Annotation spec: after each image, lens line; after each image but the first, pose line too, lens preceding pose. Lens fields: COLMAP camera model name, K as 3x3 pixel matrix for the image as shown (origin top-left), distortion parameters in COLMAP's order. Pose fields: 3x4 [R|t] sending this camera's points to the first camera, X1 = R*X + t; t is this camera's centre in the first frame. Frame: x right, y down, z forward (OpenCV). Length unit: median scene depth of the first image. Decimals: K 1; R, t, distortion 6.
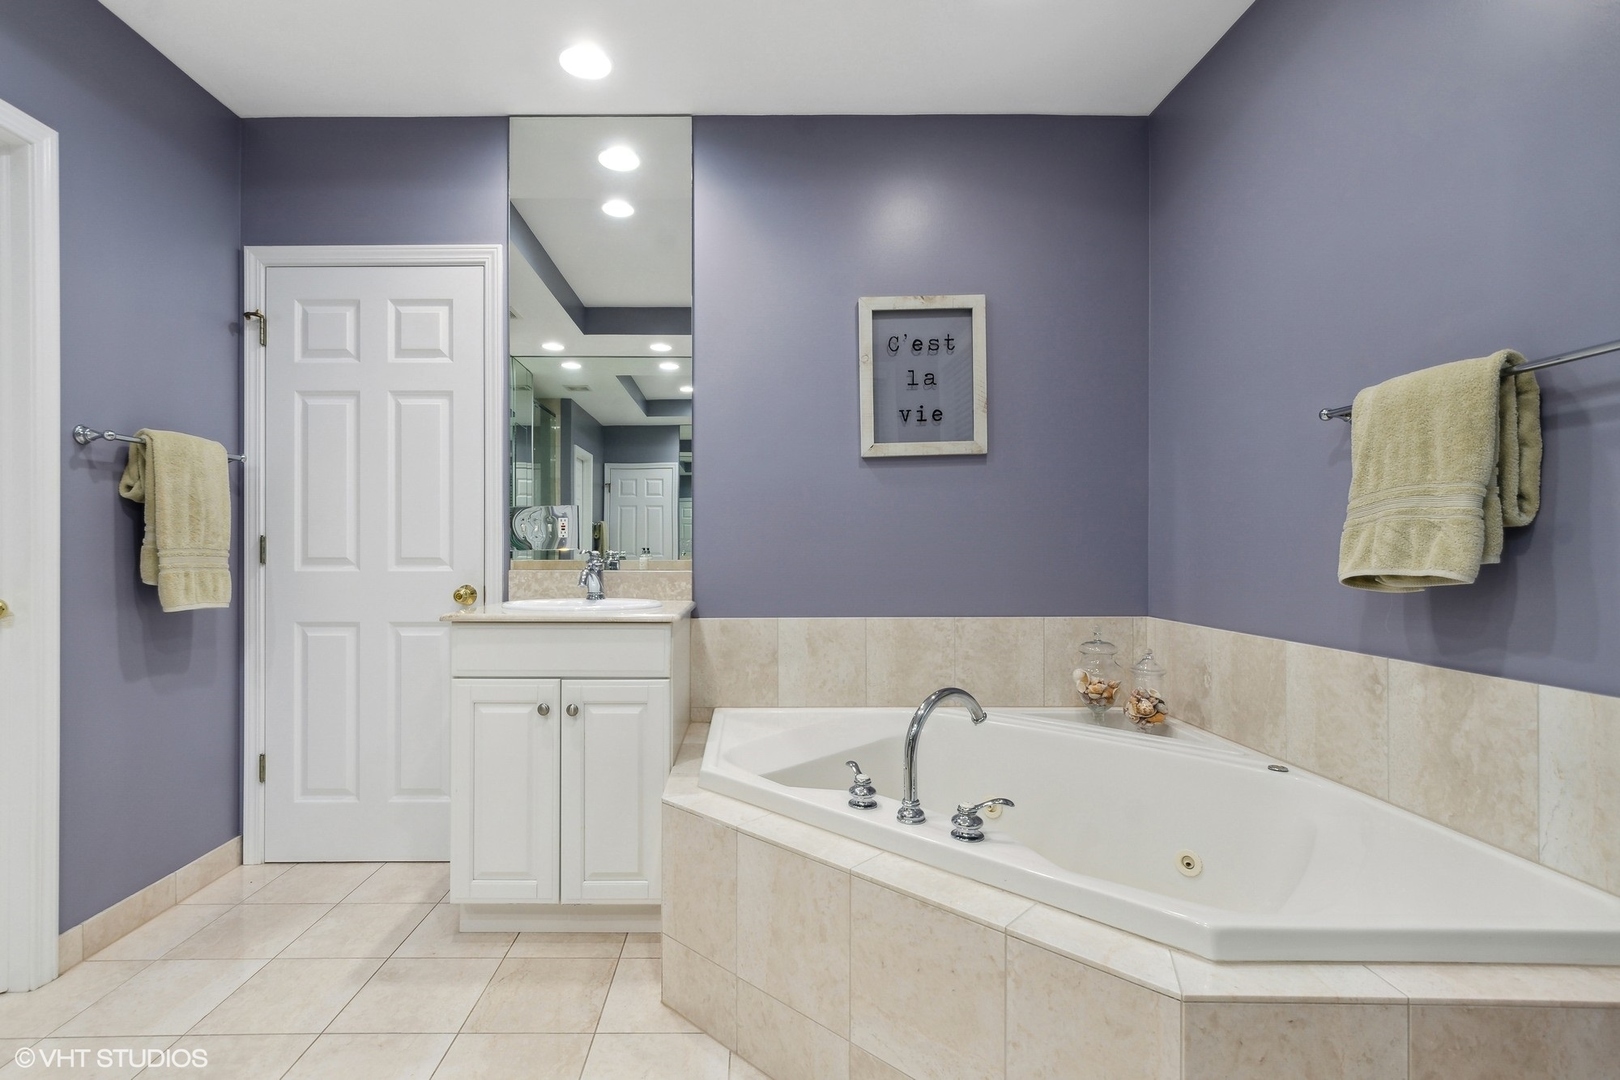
lens RADIAL K [[726.3, 0, 805.7], [0, 726.3, 549.8], [0, 0, 1]] dist [-0.000970, -0.001494]
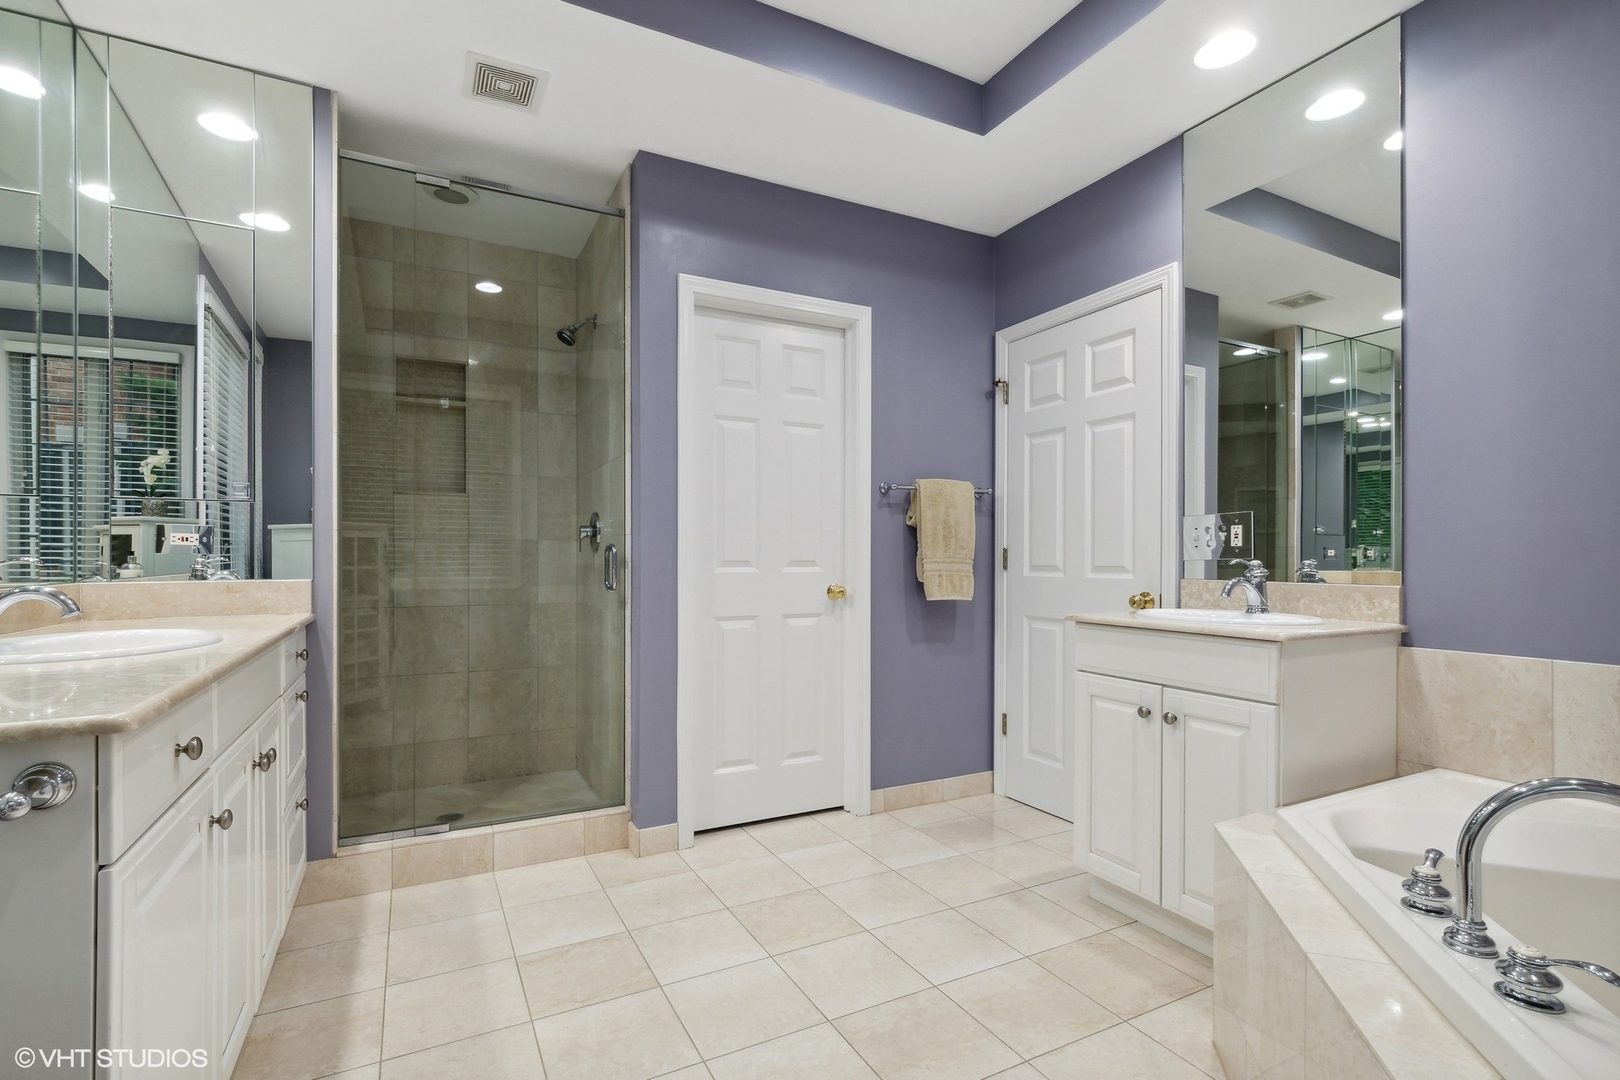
lens RADIAL K [[726.3, 0, 798.3], [0, 726.3, 554.1], [0, 0, 1]] dist [-0.000970, -0.001494]
pose [[0.462107, -0.003524, -0.886817, 0.294886], [-0.002349, 0.999984, -0.005197, -0.000726], [0.886821, 0.004484, 0.462091, 0.065838]]
